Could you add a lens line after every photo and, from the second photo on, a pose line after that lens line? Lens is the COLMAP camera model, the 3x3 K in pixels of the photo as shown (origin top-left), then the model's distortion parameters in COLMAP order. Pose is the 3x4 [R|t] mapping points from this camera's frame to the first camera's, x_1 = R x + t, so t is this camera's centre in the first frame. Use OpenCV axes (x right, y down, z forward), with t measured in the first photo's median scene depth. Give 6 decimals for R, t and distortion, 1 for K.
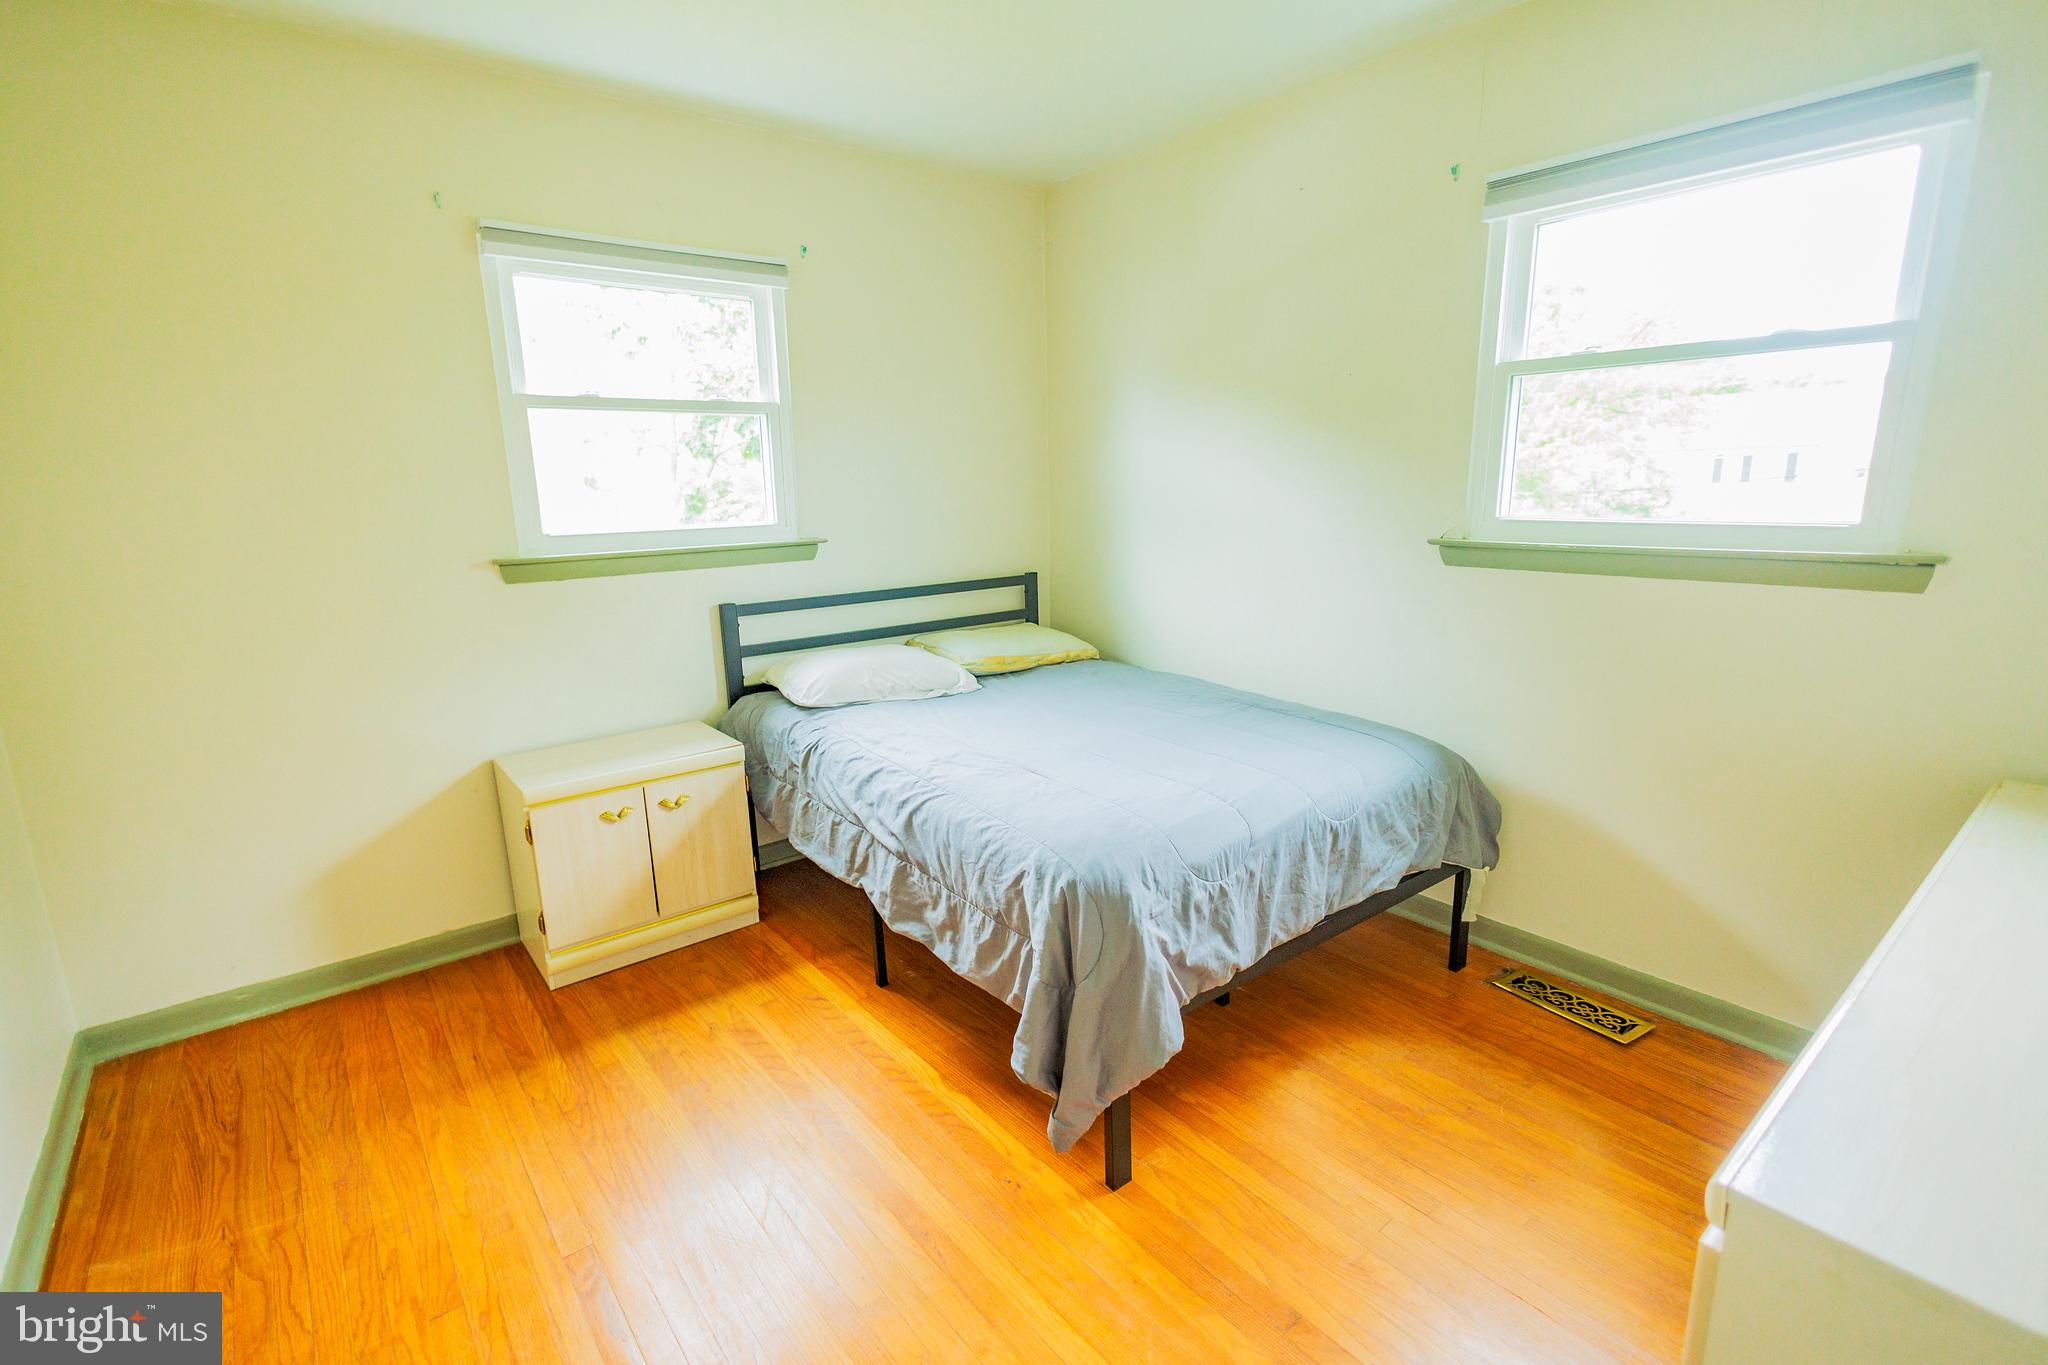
lens RADIAL K [[947.8, 0, 1031.0], [0, 947.8, 680.1], [0, 0, 1]] dist [0.002591, -0.000123]
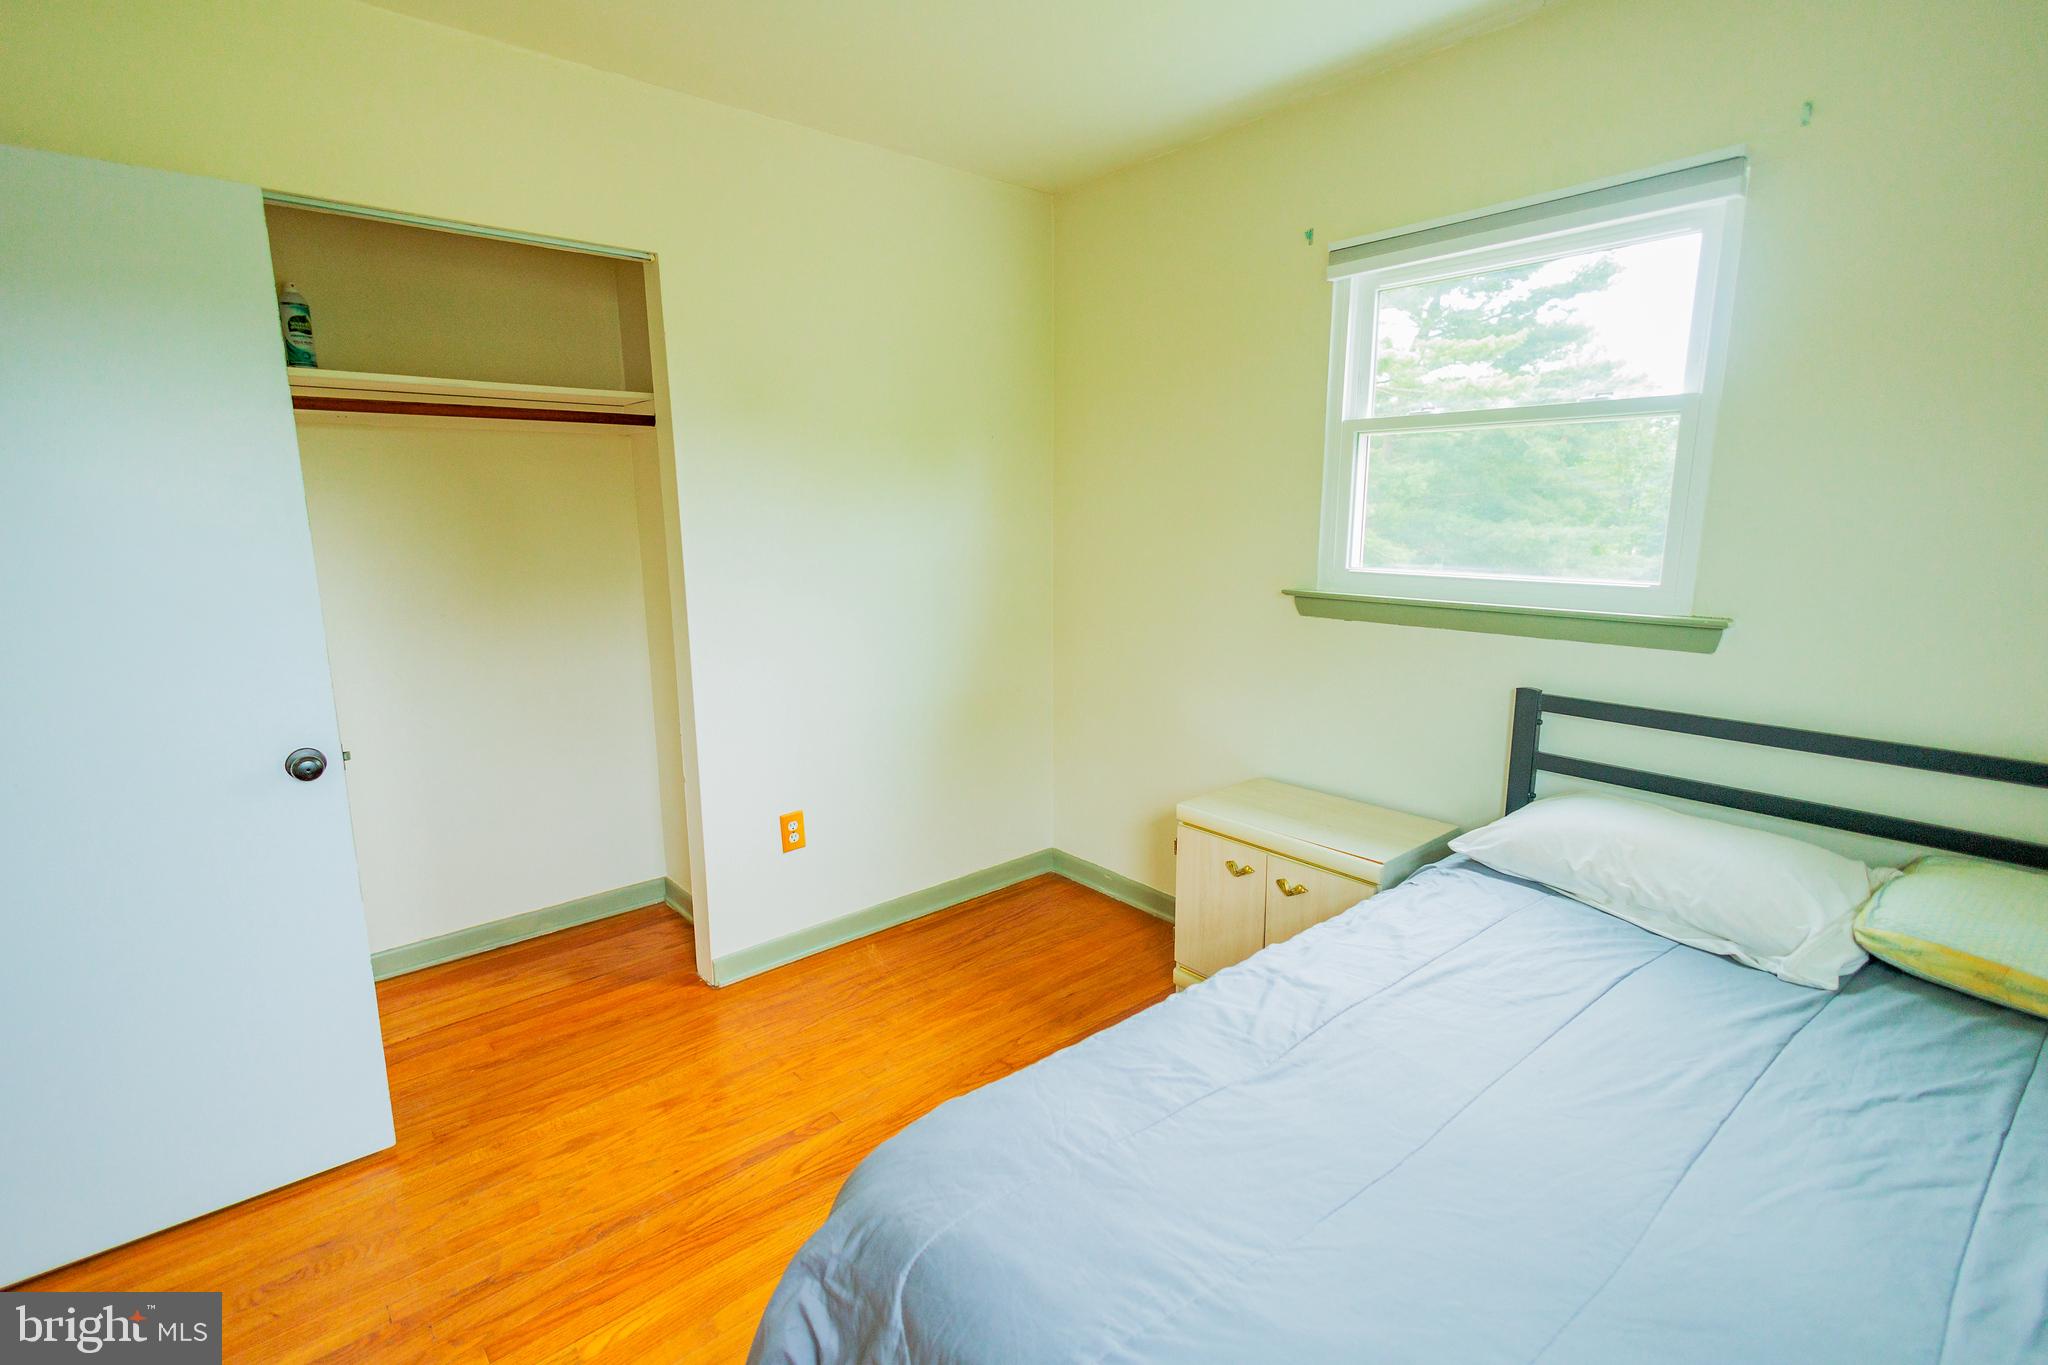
lens RADIAL K [[947.8, 0, 1031.0], [0, 947.8, 680.1], [0, 0, 1]] dist [0.002591, -0.000123]
pose [[0.017727, 0.199788, -0.979679, 0.439340], [-0.207083, 0.959320, 0.191889, -0.174311], [0.978163, 0.199473, 0.058379, 0.707062]]
